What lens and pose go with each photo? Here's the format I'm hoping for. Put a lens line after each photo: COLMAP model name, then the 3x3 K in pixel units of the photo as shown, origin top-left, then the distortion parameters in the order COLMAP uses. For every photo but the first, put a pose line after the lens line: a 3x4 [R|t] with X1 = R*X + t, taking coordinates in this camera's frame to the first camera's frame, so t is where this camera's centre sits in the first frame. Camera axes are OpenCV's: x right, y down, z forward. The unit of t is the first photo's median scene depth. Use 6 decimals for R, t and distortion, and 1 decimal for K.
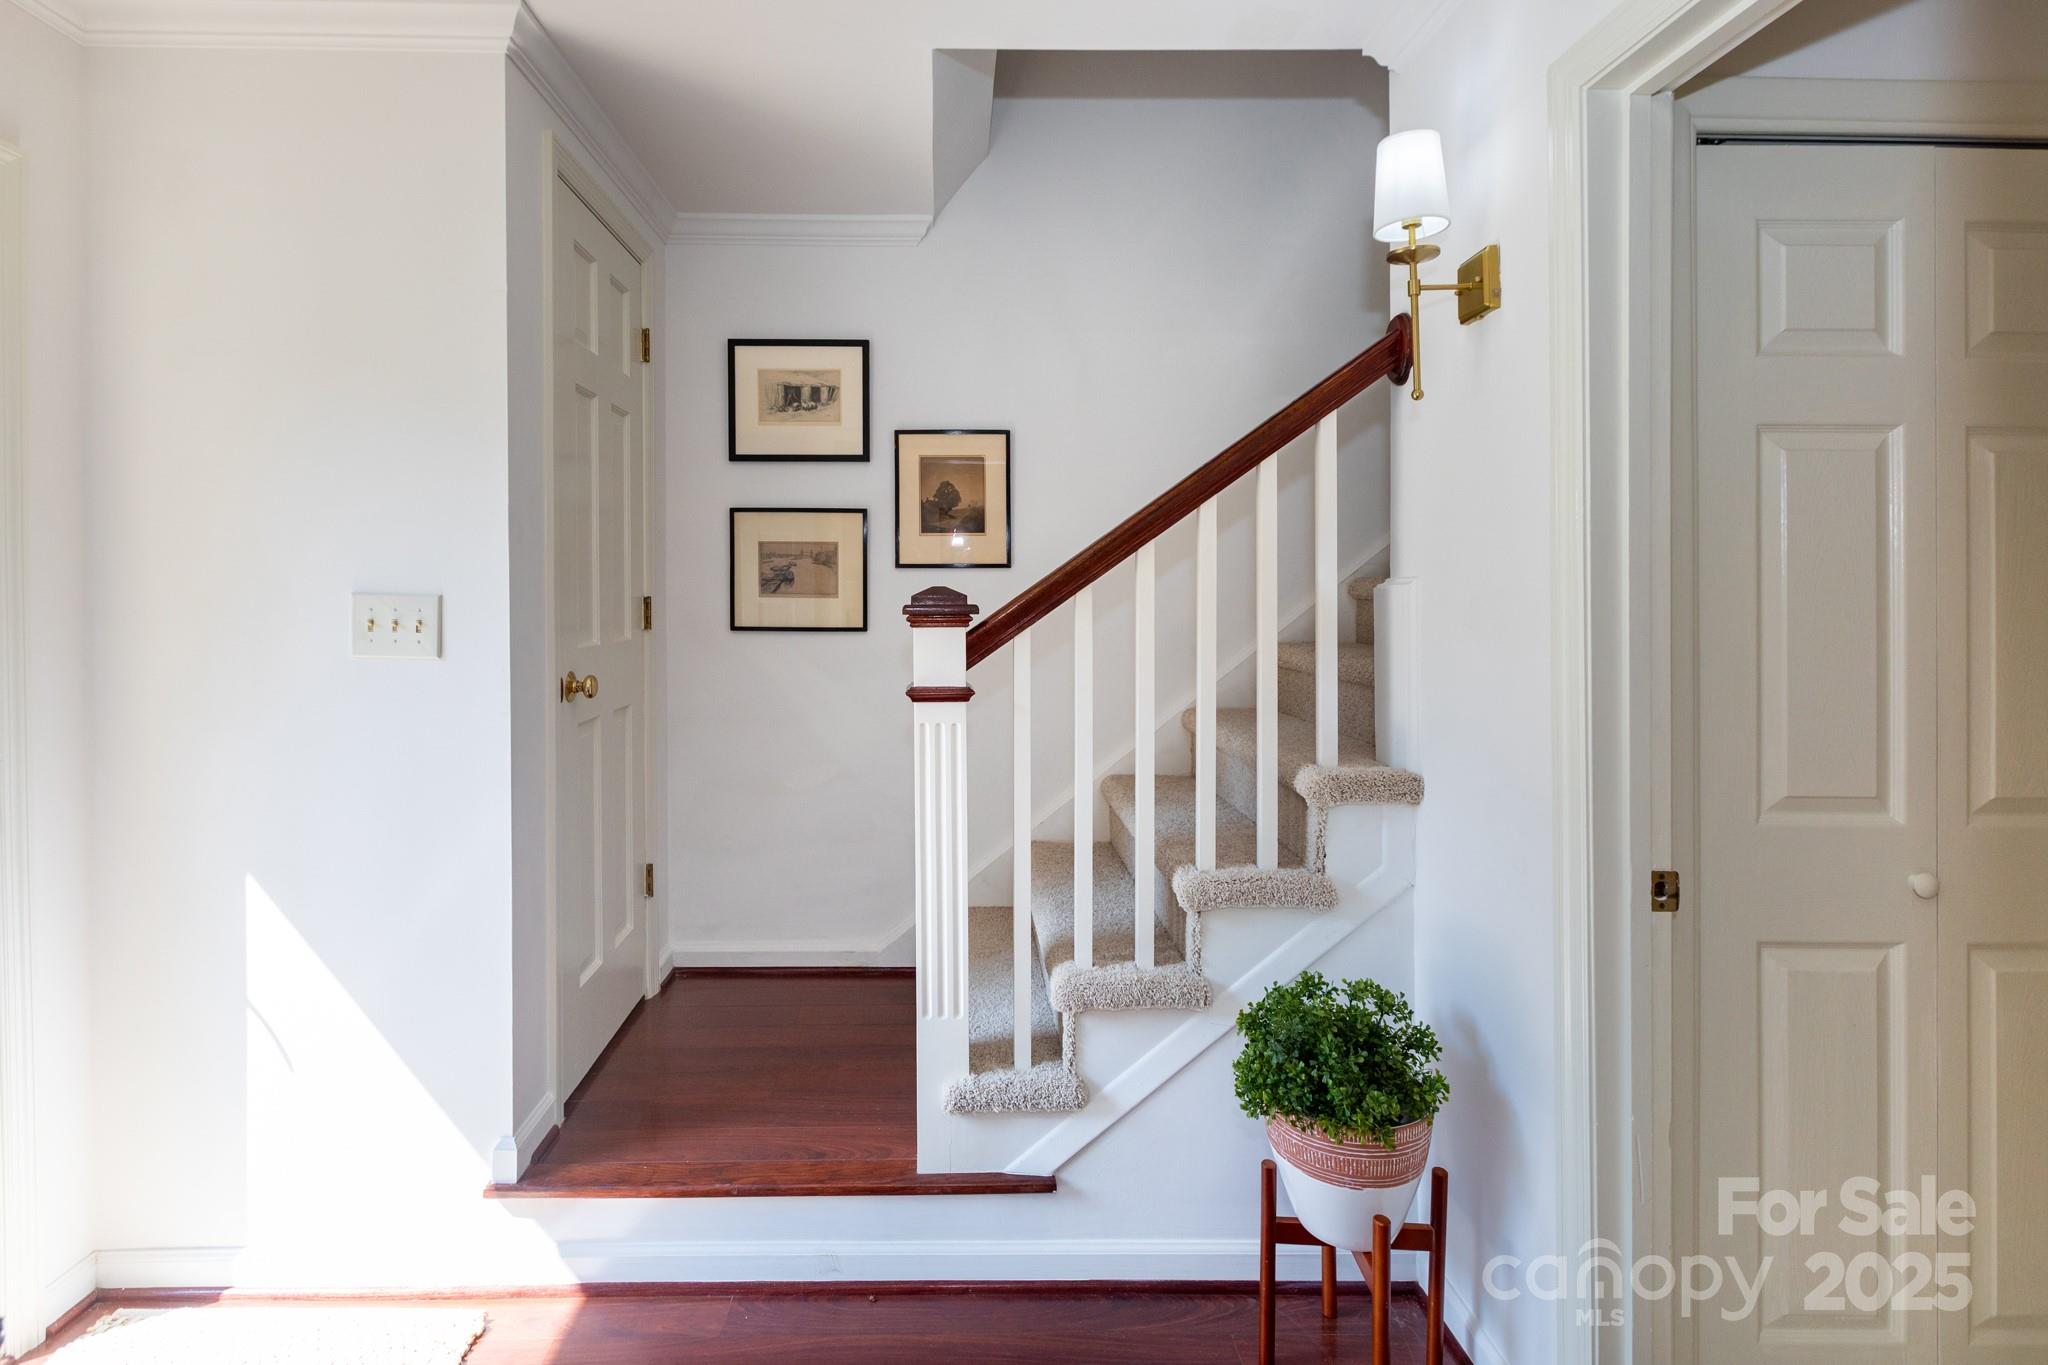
lens RADIAL K [[936.7, 0, 982.9], [0, 936.7, 587.3], [0, 0, 1]] dist [0.011030, -0.002396]
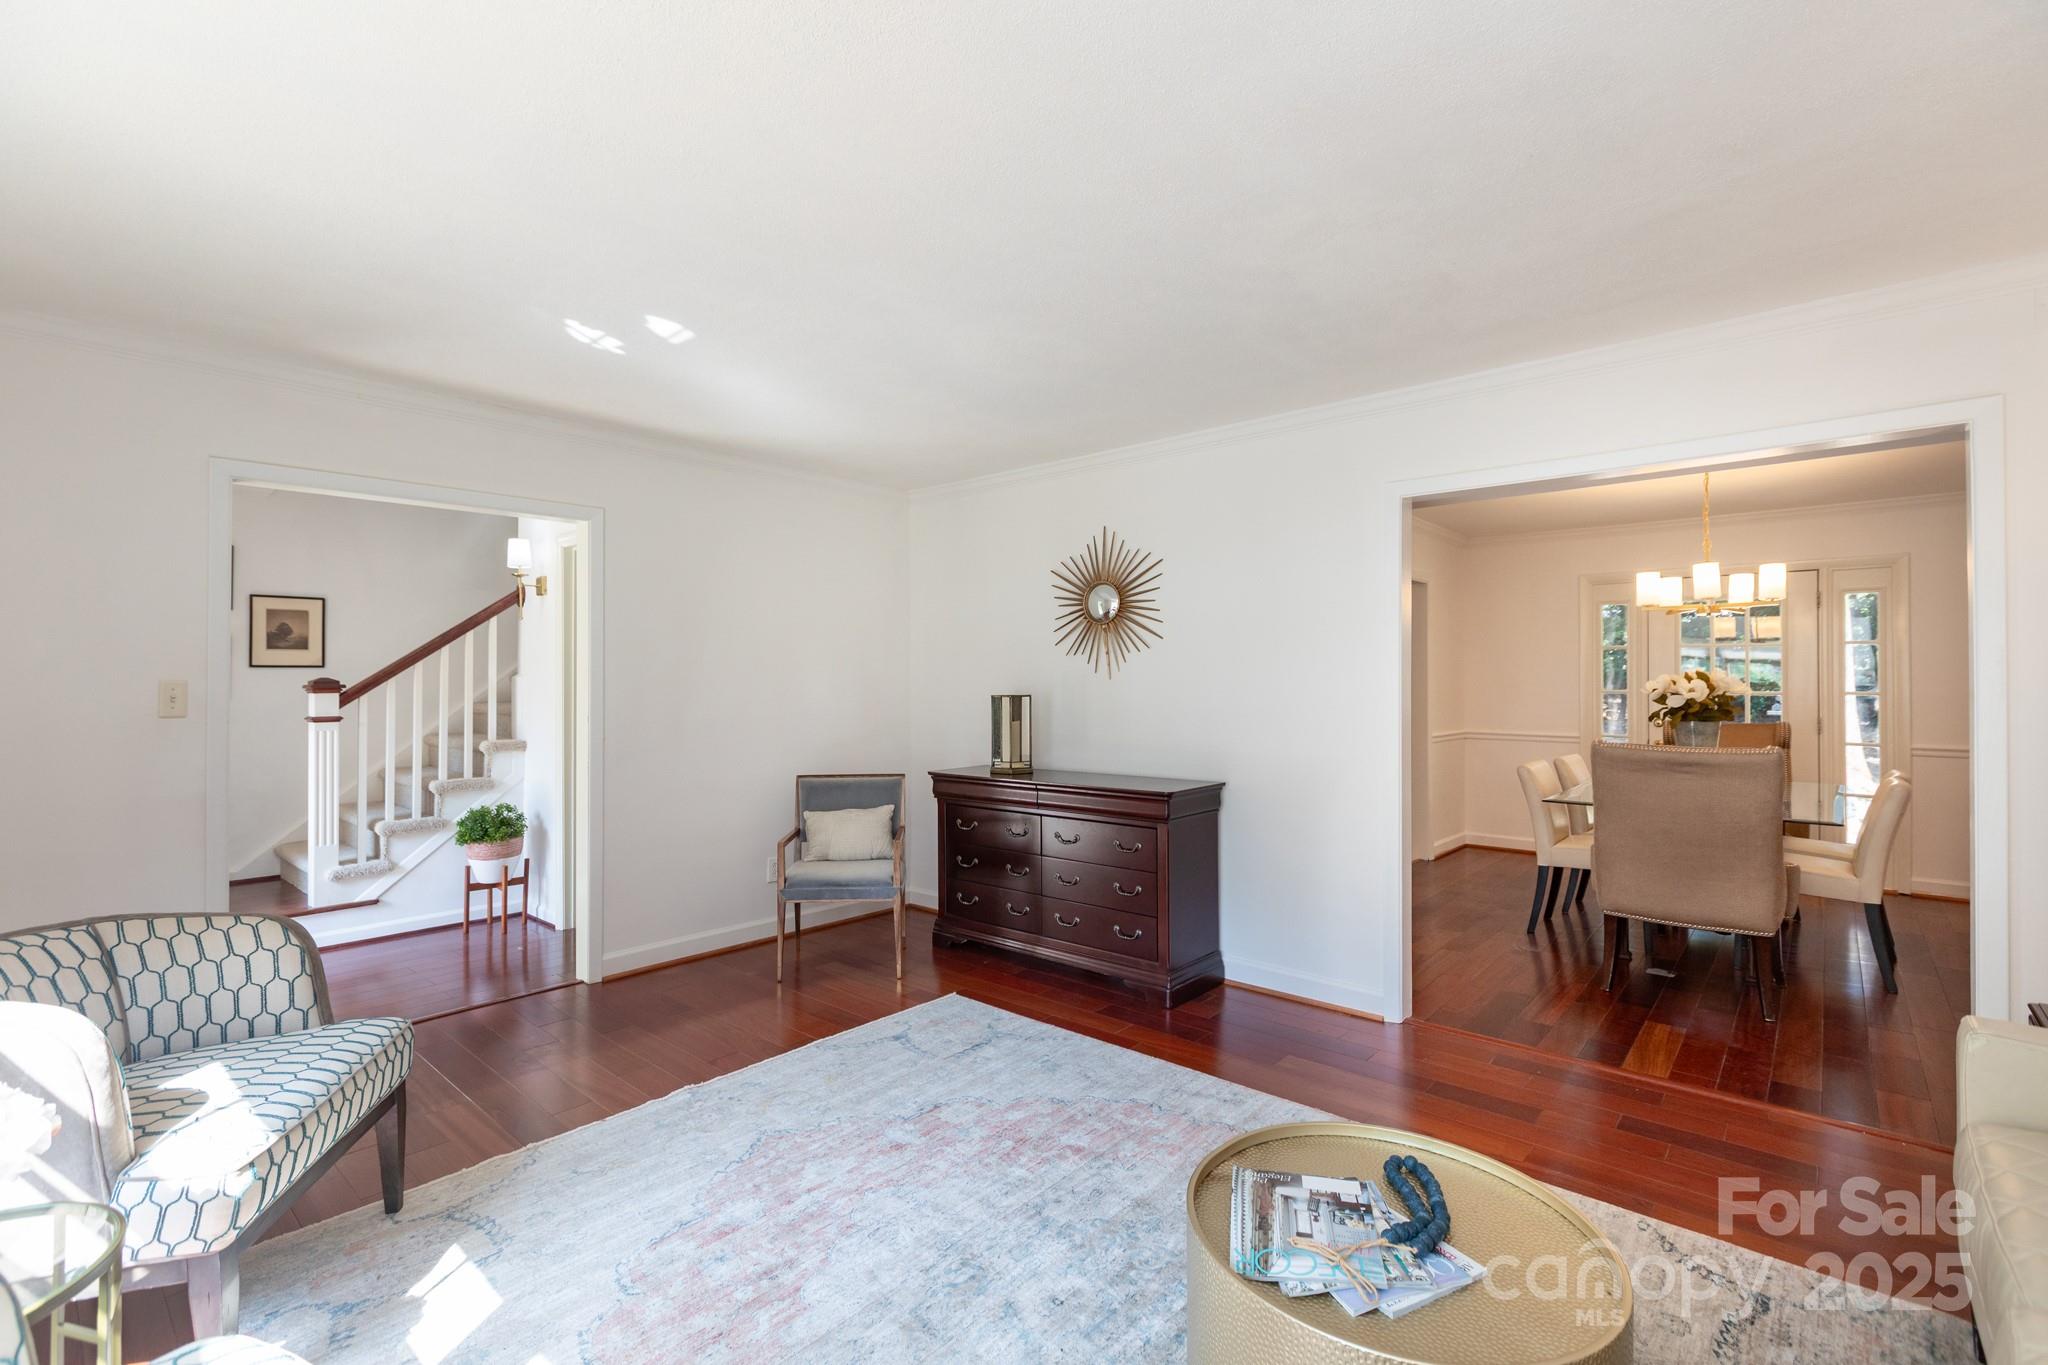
lens RADIAL K [[936.7, 0, 1011.1], [0, 936.7, 682.0], [0, 0, 1]] dist [0.011030, -0.002396]
pose [[0.675424, 0.005208, 0.737411, -0.678603], [-0.006777, 0.999977, -0.000855, 0.002928], [-0.737398, -0.004419, 0.675444, -2.107699]]
